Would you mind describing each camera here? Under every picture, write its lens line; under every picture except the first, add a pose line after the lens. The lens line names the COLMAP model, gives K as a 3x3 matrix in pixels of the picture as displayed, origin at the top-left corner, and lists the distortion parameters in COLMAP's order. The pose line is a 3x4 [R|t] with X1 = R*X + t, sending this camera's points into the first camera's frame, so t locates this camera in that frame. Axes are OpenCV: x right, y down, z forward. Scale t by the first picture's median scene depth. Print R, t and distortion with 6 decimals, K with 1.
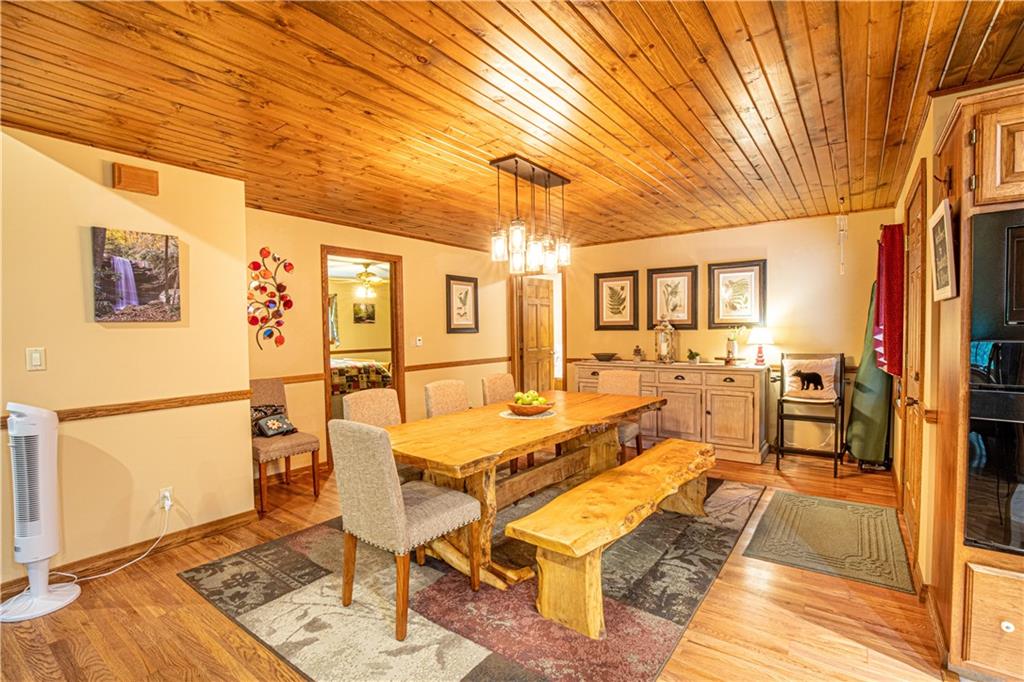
lens RADIAL K [[471.6, 0, 513.8], [0, 471.6, 345.5], [0, 0, 1]] dist [-0.035748, 0.006738]
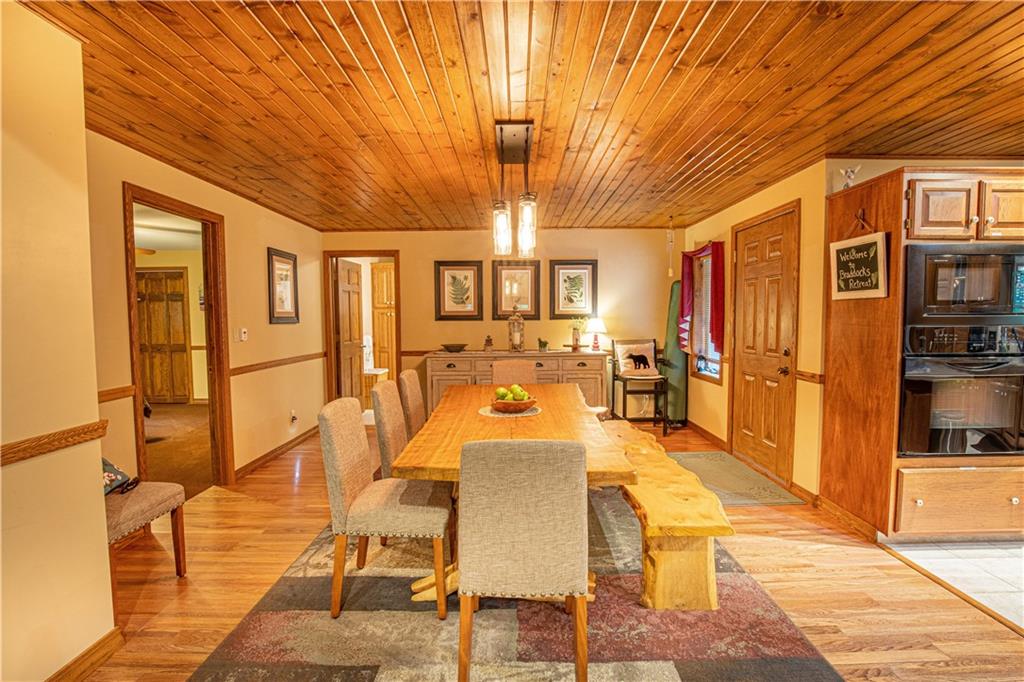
lens RADIAL K [[471.6, 0, 513.8], [0, 471.6, 345.5], [0, 0, 1]] dist [-0.035748, 0.006738]
pose [[0.804705, -0.026998, 0.593061, -0.339161], [0.017093, 0.999605, 0.022312, -0.000432], [-0.593429, -0.007817, 0.804848, 0.179772]]
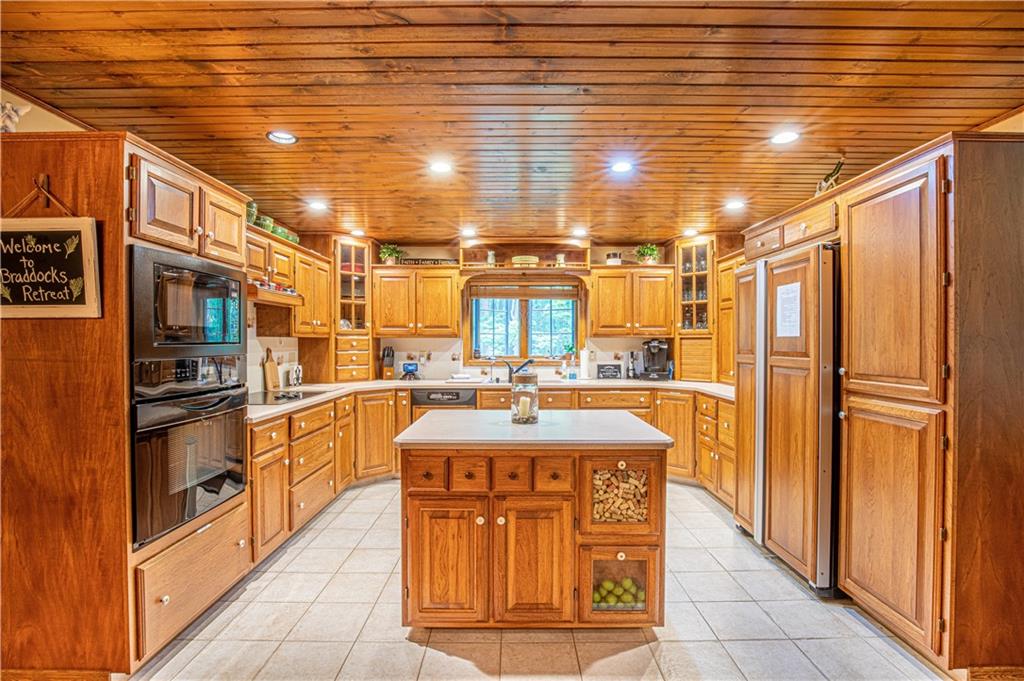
lens RADIAL K [[475.4, 0, 512.4], [0, 475.4, 344.5], [0, 0, 1]] dist [-0.040643, 0.010285]
pose [[-0.594774, 0.009690, 0.803834, -0.140700], [0.039683, 0.999062, 0.017319, -0.010335], [-0.802913, 0.042200, -0.594601, 0.316789]]
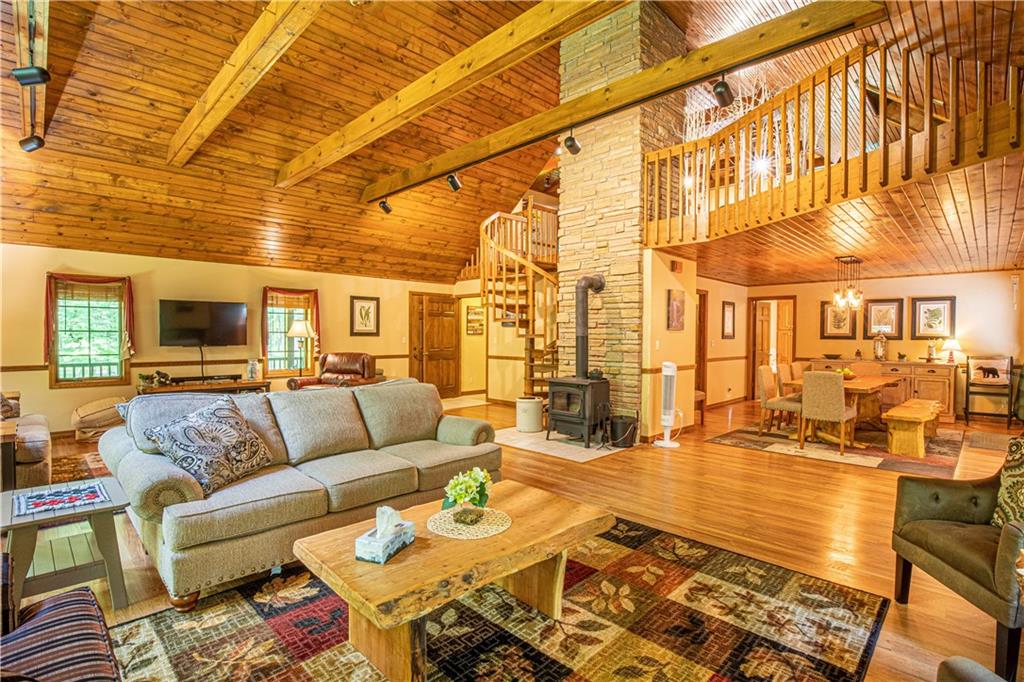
lens RADIAL K [[484.5, 0, 516.1], [0, 484.5, 345.6], [0, 0, 1]] dist [-0.038998, 0.008329]
pose [[0.988345, 0.023589, -0.150395, -0.706224], [-0.025757, 0.999590, -0.012480, 0.041068], [0.150039, 0.016208, 0.988547, -0.820140]]
